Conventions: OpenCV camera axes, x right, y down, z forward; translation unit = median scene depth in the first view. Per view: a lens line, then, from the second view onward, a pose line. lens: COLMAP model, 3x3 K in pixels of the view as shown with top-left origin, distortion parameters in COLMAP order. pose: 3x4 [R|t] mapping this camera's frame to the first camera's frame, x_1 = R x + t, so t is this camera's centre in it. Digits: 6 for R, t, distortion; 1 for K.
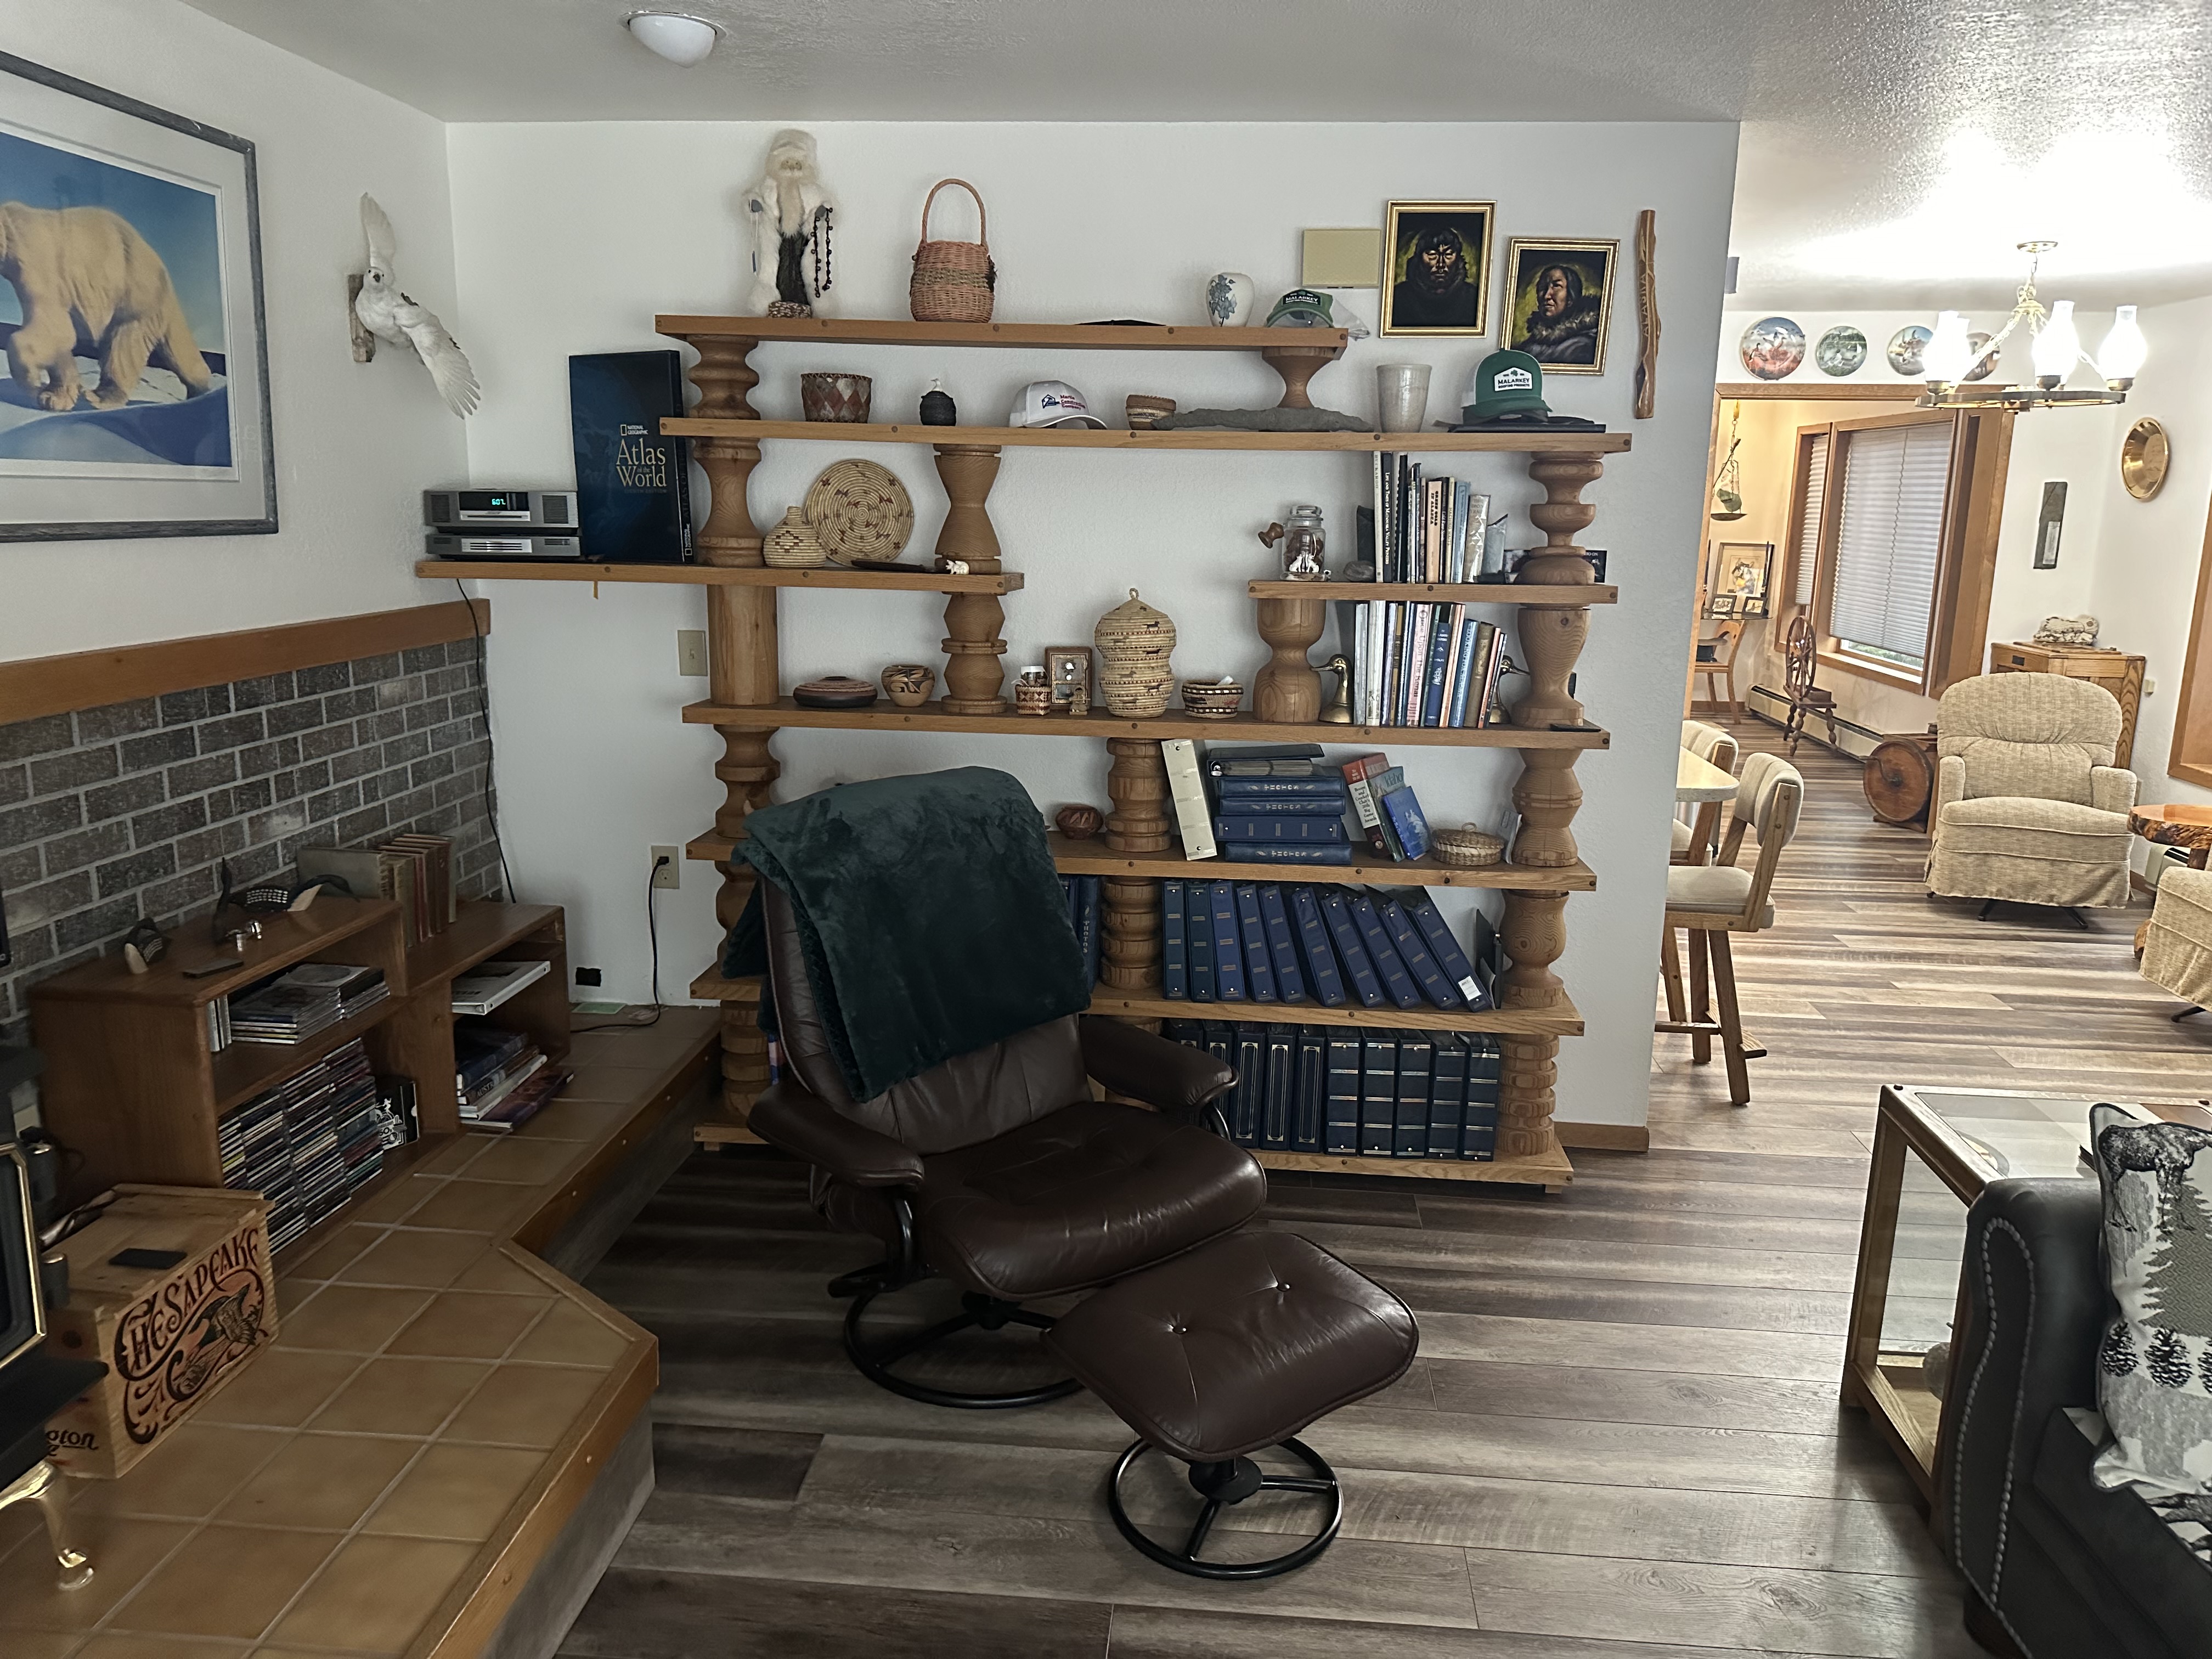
lens RADIAL K [[1578.3, 0, 1131.0], [0, 1578.3, 835.1], [0, 0, 1]] dist [0.001347, -0.003892]
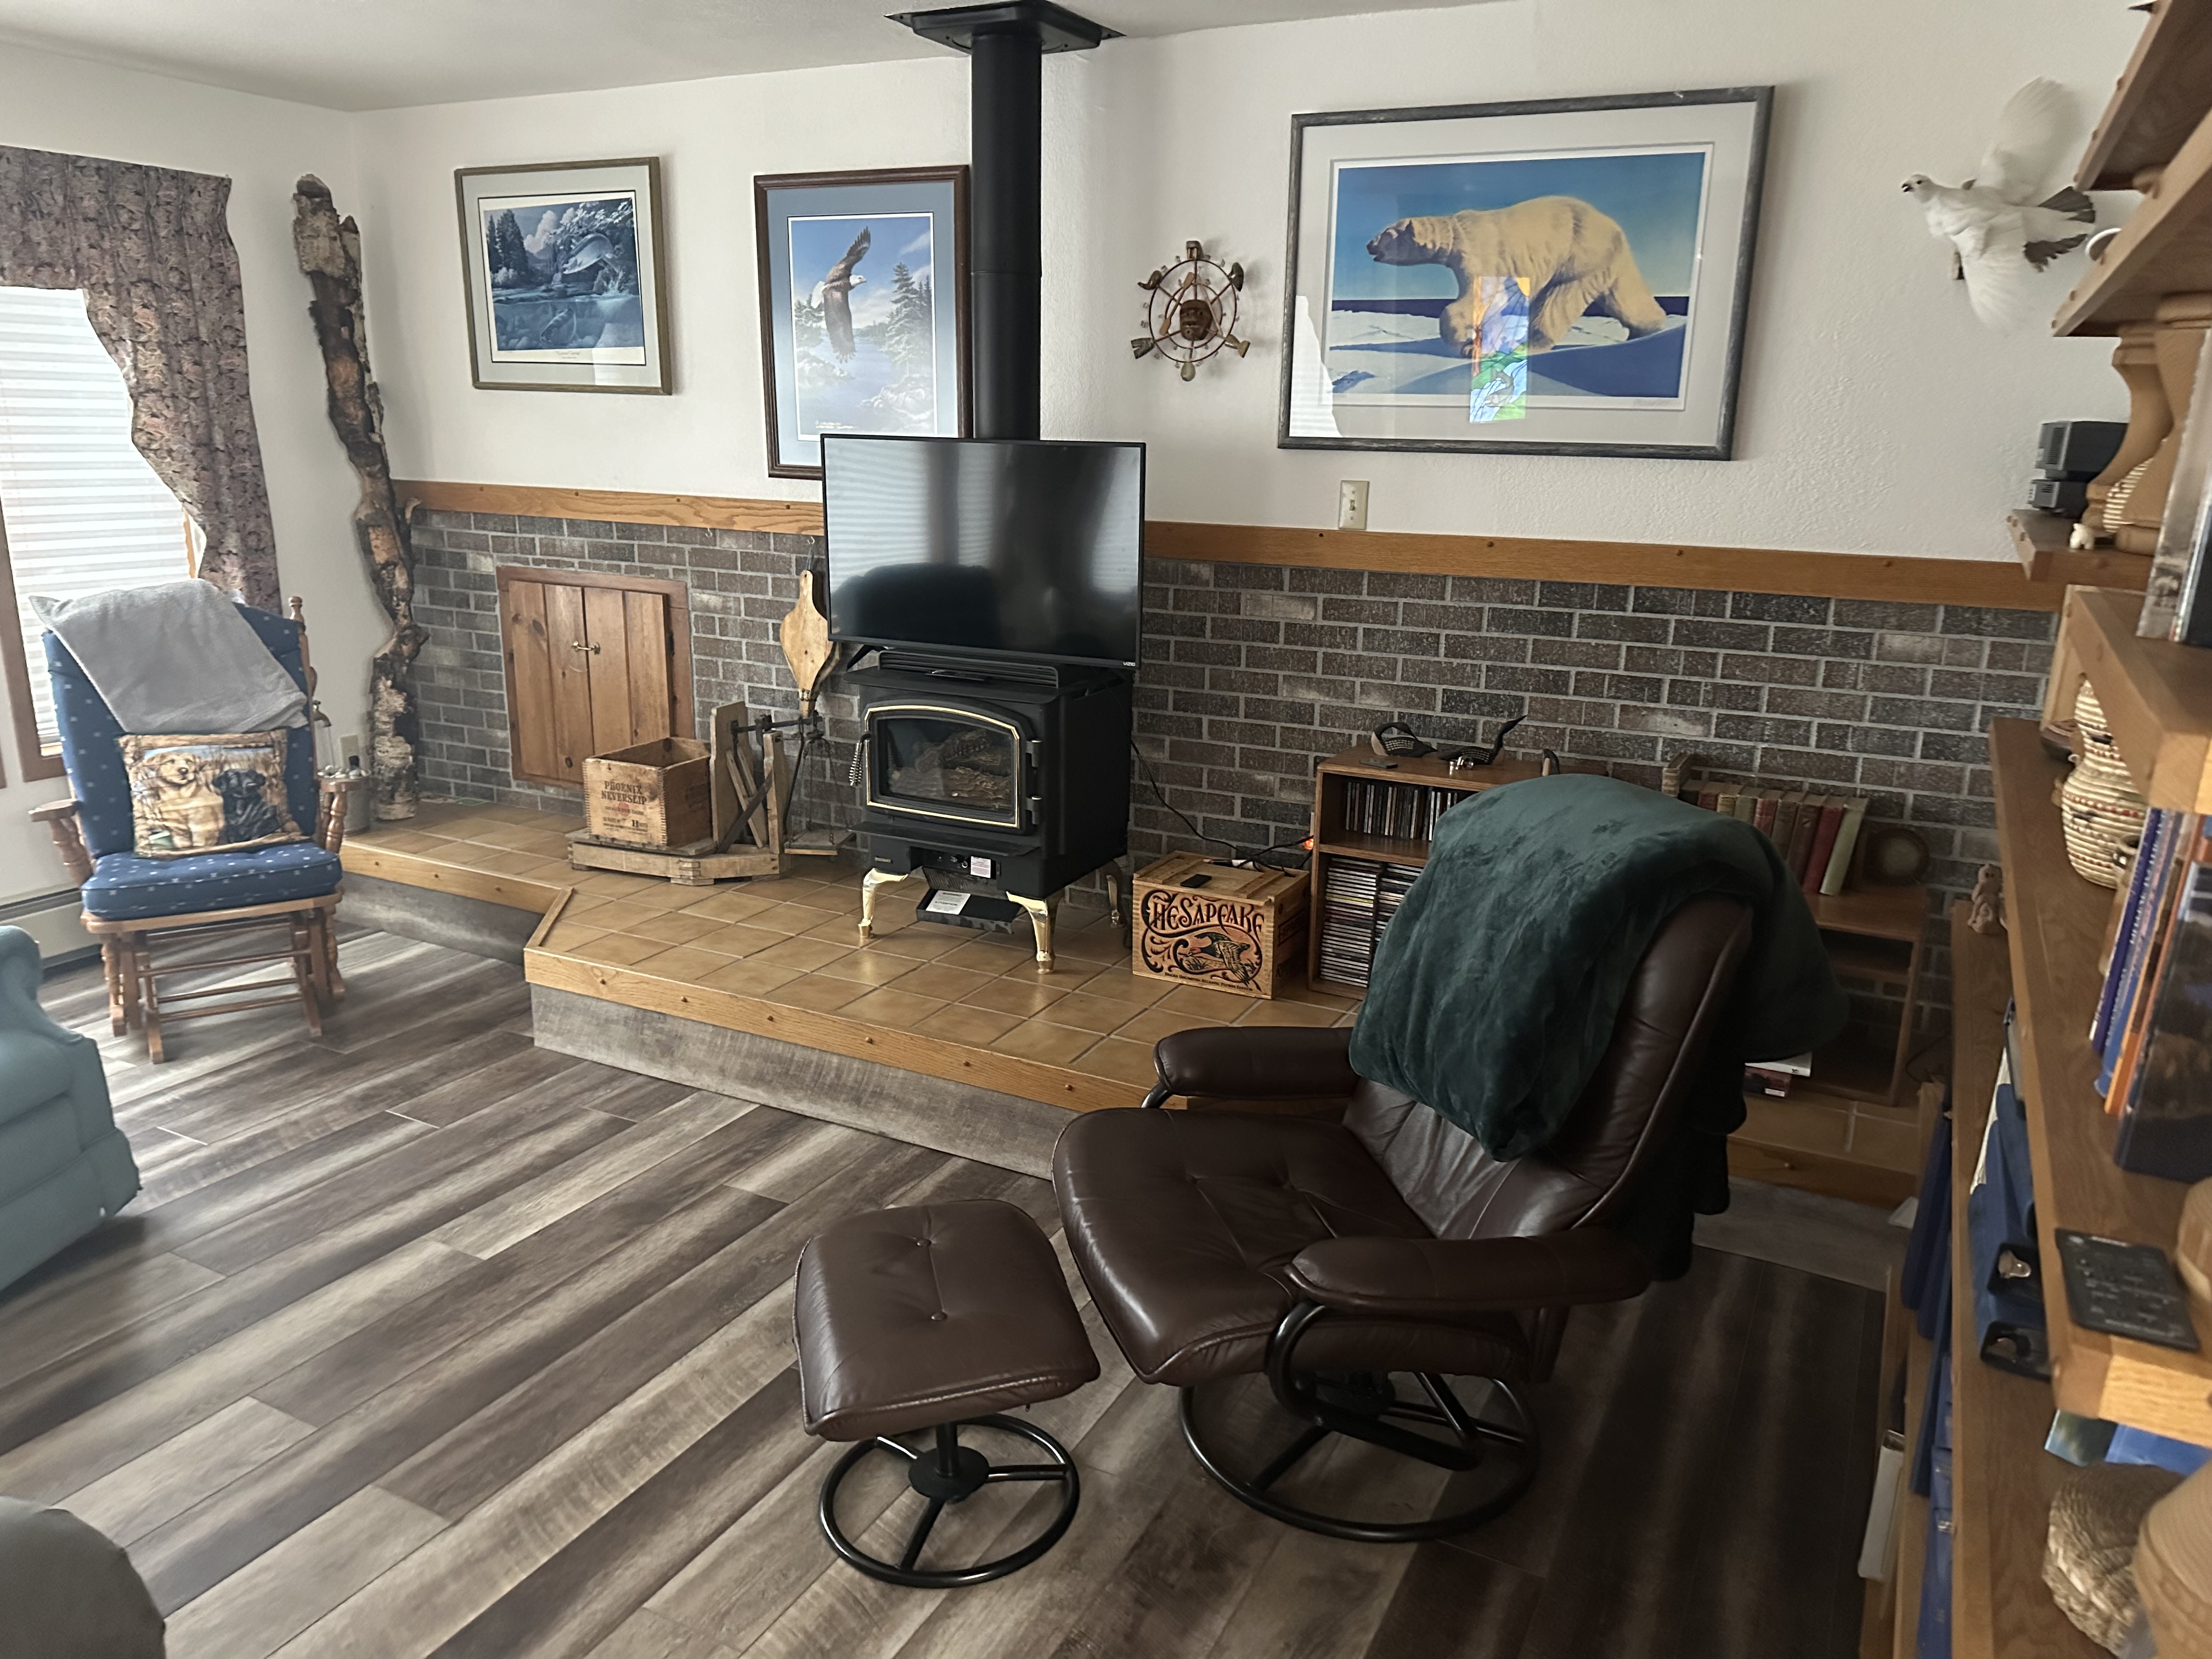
lens RADIAL K [[1530.6, 0, 1106.0], [0, 1530.6, 829.5], [0, 0, 1]] dist [0.192787, -0.404352]
pose [[-0.393495, 0.210764, -0.894841, 0.724442], [-0.224143, 0.921997, 0.315725, -0.231103], [0.891584, 0.324808, -0.315560, 1.196656]]
